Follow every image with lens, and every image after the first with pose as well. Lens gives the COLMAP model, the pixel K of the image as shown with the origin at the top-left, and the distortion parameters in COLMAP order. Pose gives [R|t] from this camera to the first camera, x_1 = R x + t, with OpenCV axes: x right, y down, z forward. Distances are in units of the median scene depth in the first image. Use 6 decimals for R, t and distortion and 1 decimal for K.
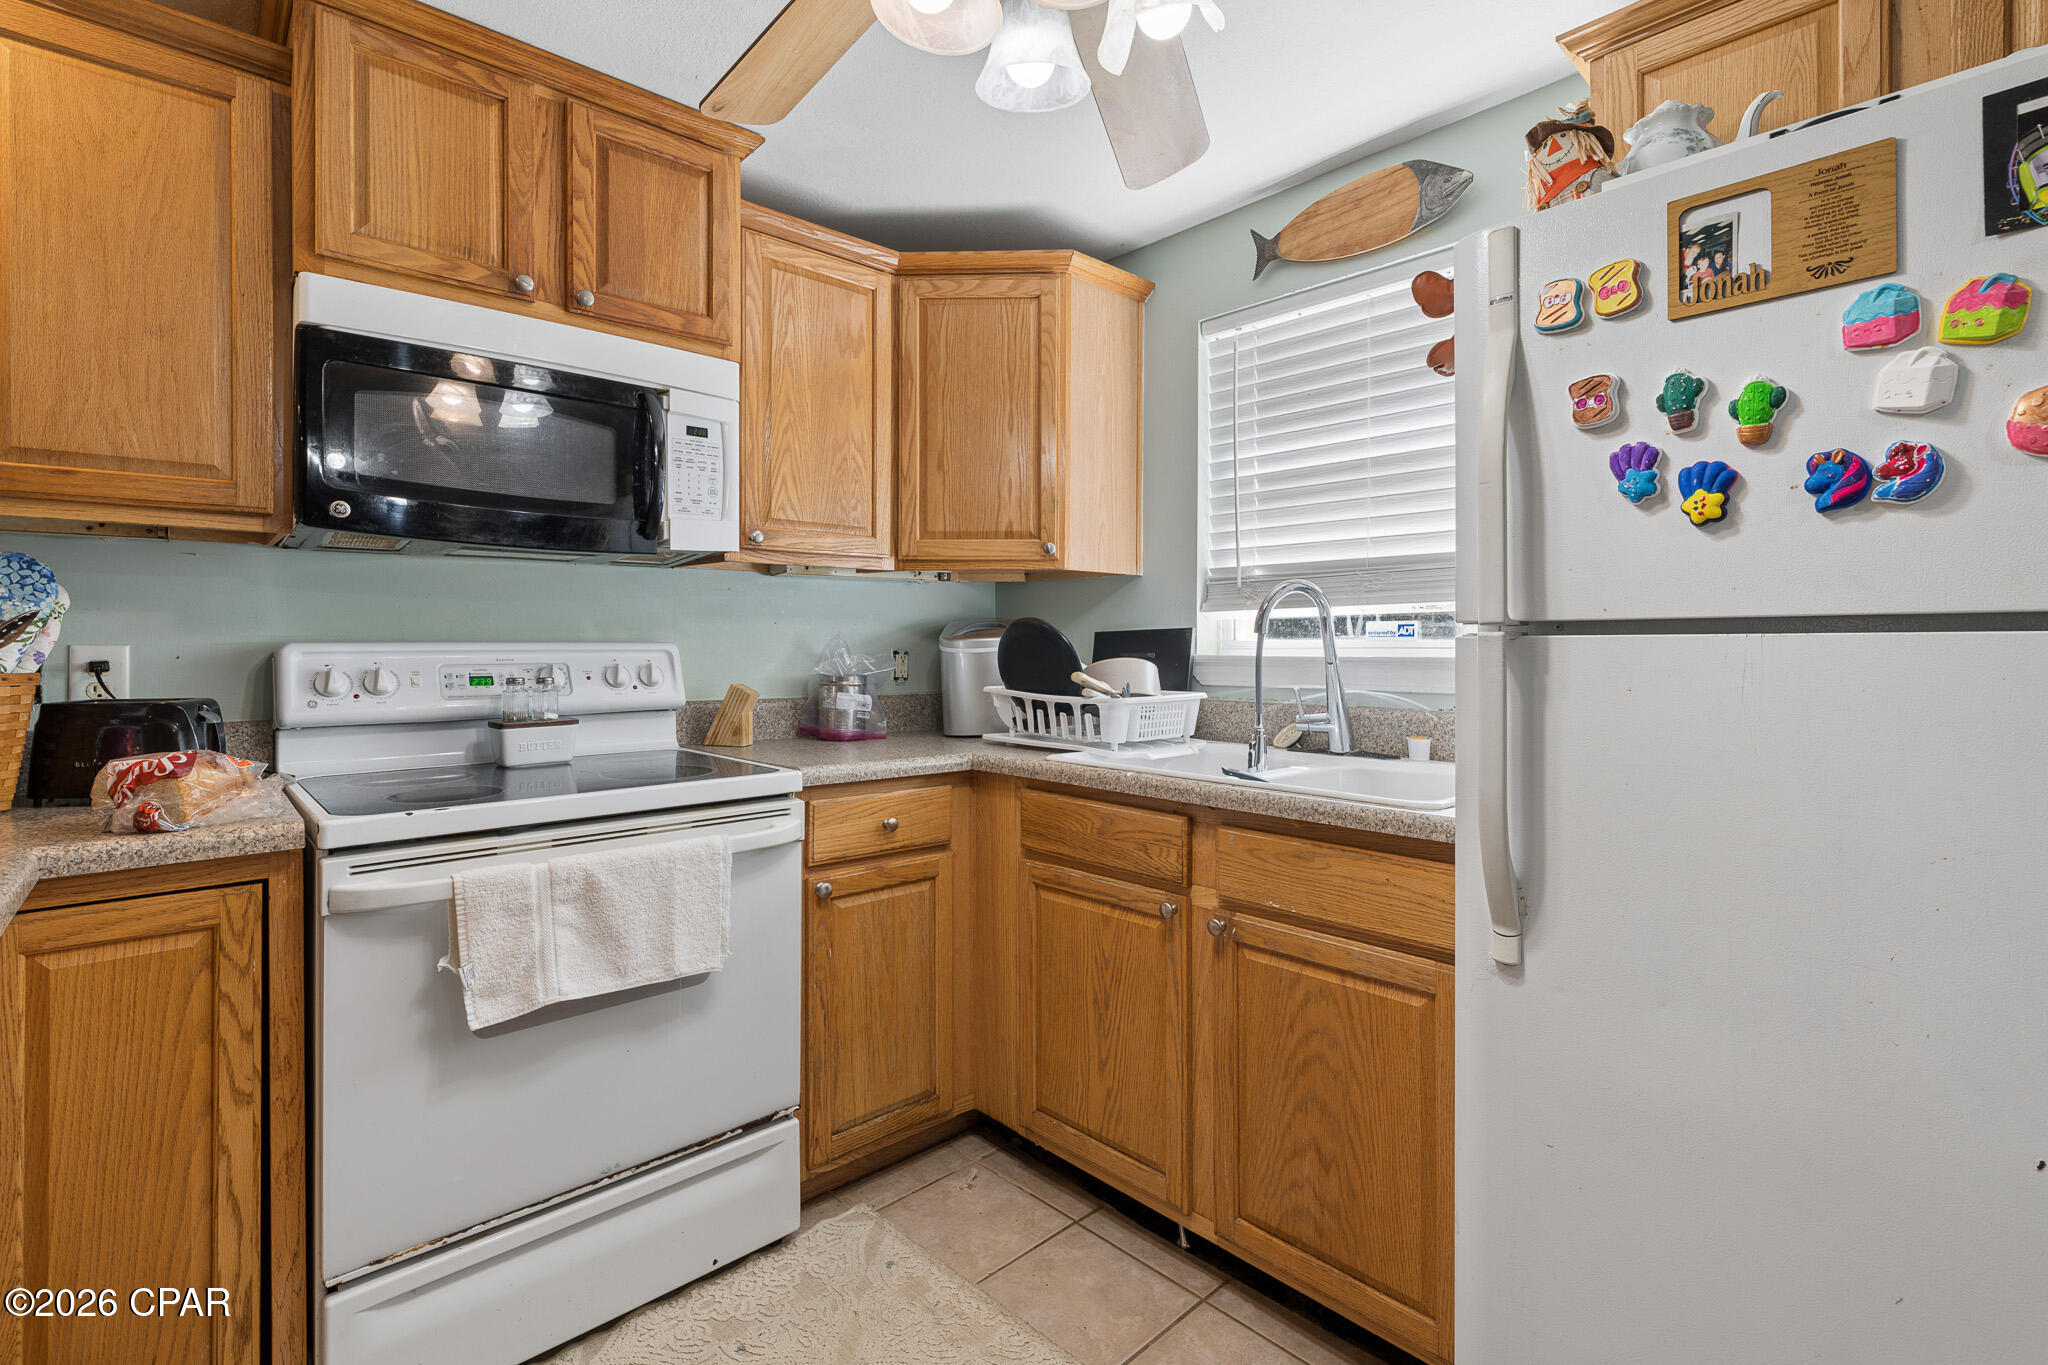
lens RADIAL K [[924.5, 0, 1026.3], [0, 924.5, 641.3], [0, 0, 1]] dist [-0.007150, 0.003156]
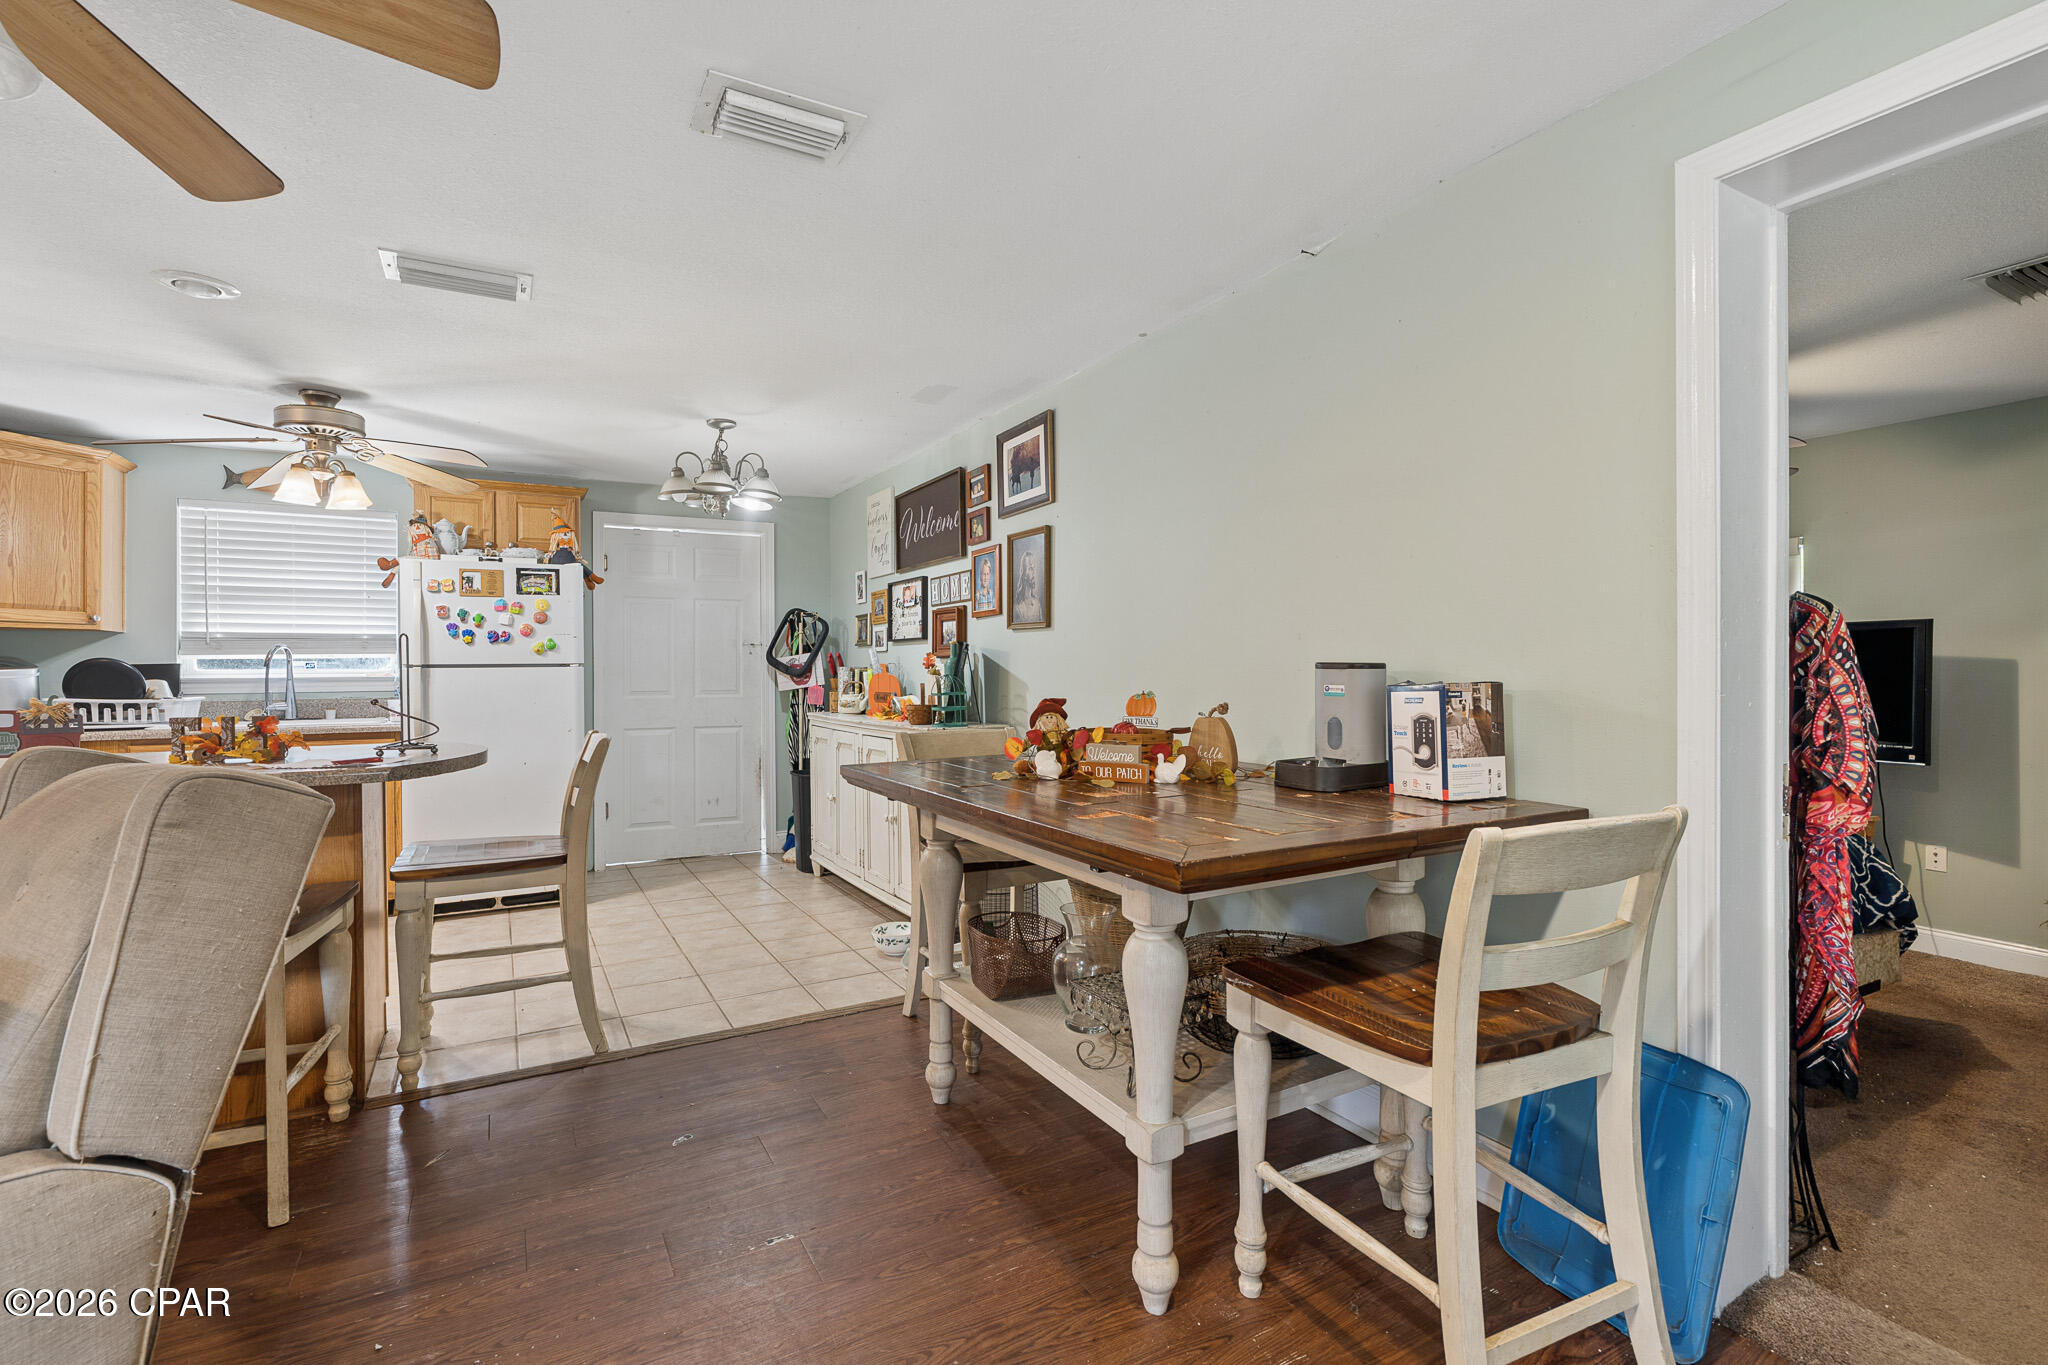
lens RADIAL K [[924.5, 0, 1010.5], [0, 924.5, 674.9], [0, 0, 1]] dist [-0.007150, 0.003156]
pose [[0.242507, -0.006291, 0.970129, -1.764491], [0.003580, 0.999978, 0.005590, 0.006083], [-0.970143, 0.002117, 0.242525, -1.569584]]
